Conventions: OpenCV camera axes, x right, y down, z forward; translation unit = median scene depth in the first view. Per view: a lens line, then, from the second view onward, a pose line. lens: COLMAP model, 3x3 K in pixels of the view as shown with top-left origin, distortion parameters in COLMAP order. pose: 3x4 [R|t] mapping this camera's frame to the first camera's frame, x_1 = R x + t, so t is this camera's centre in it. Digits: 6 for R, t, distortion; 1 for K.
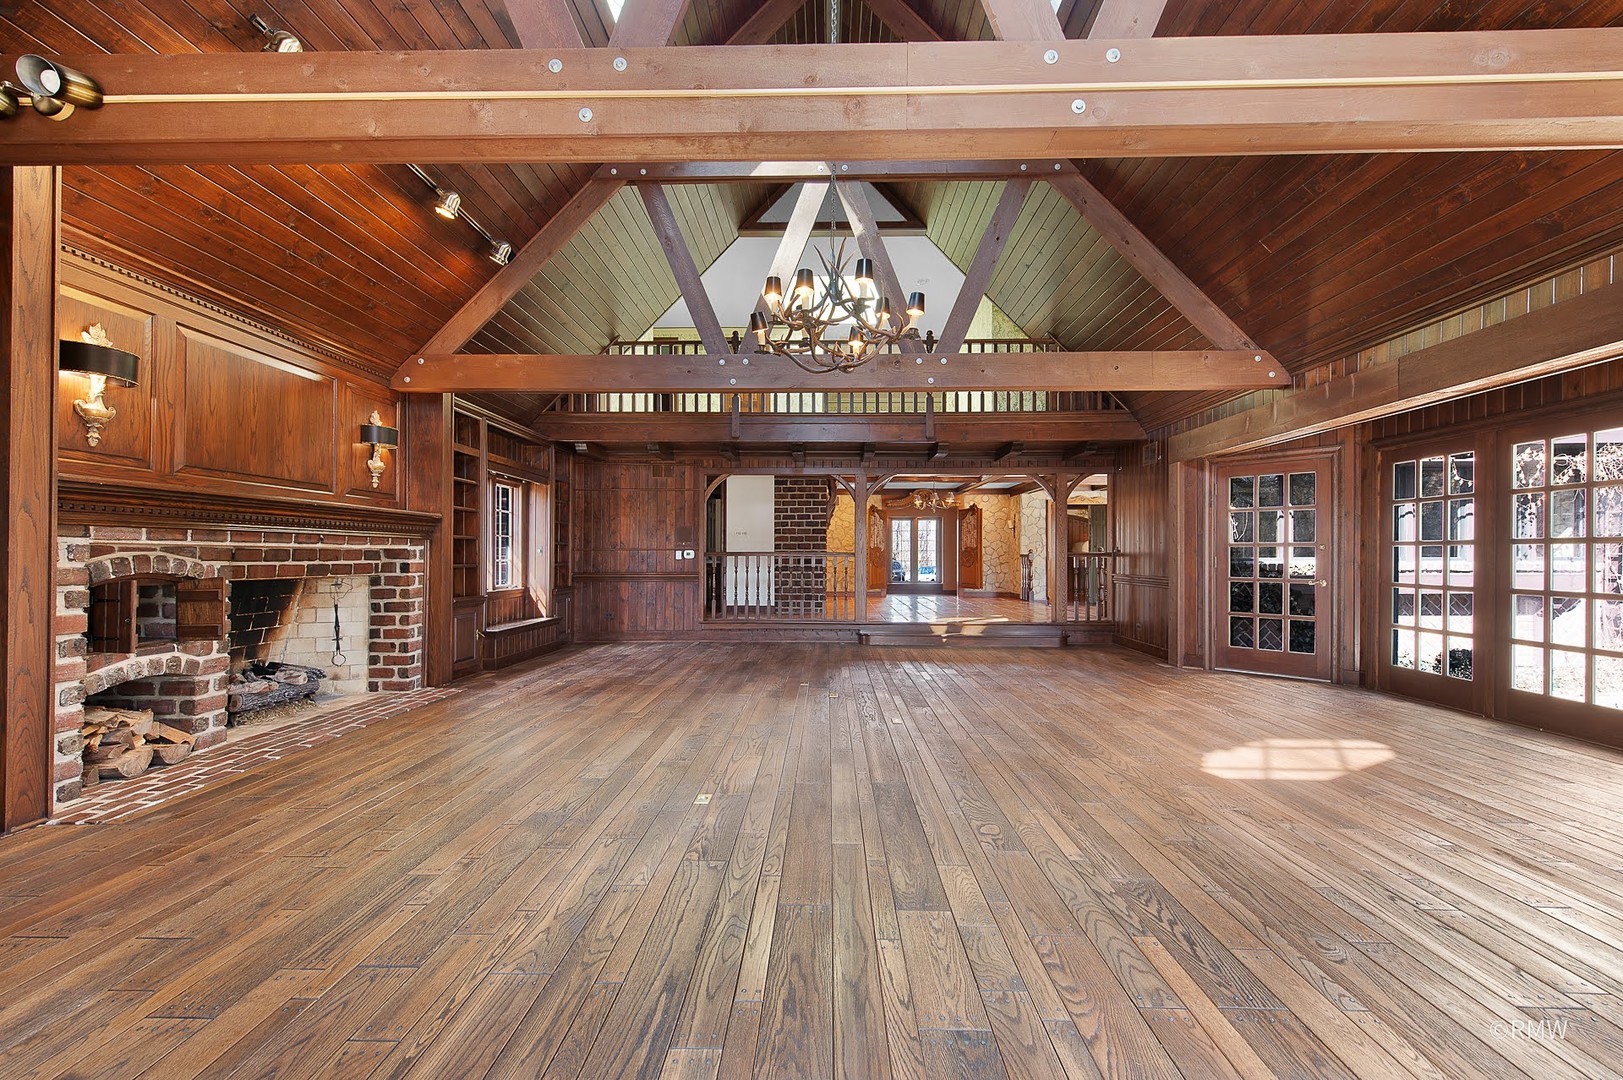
lens RADIAL K [[649.8, 0, 786.3], [0, 649.8, 537.3], [0, 0, 1]] dist [0.014354, -0.003713]
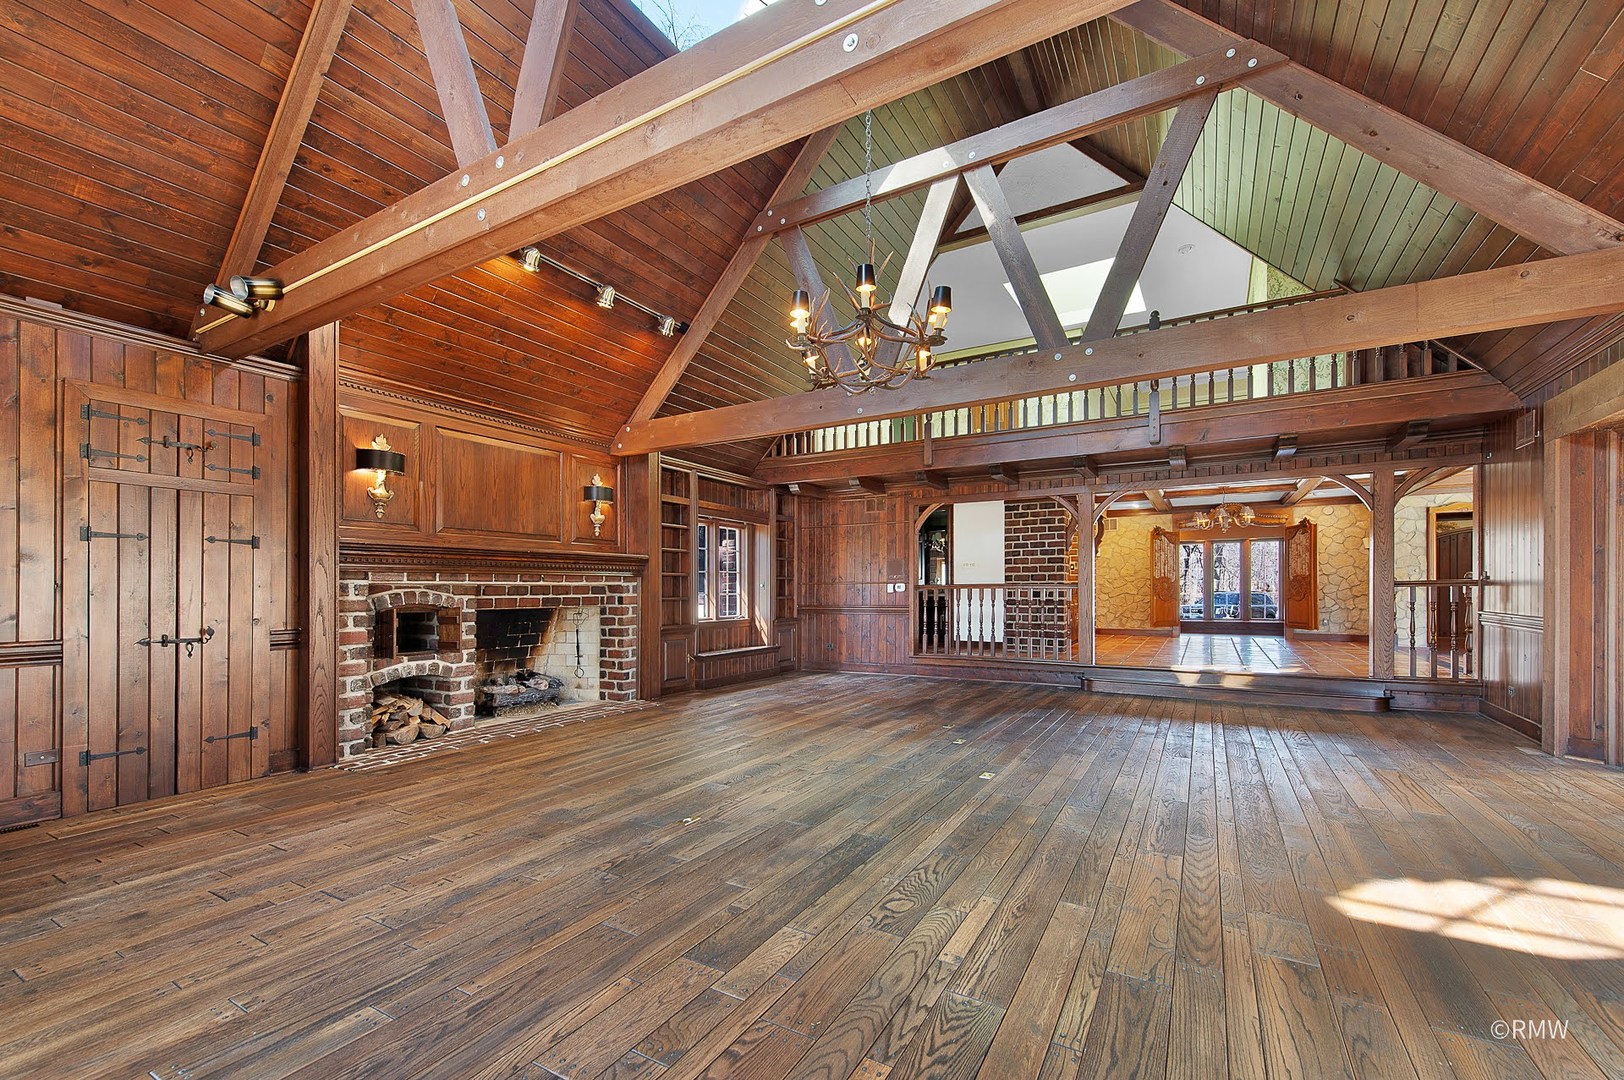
lens RADIAL K [[650.2, 0, 807.1], [0, 650.2, 576.4], [0, 0, 1]] dist [0.014354, -0.003713]
pose [[0.883243, -0.016094, -0.468639, 0.305484], [0.020400, 0.999783, 0.004114, 0.004087], [0.468471, -0.013194, 0.883380, 0.093649]]
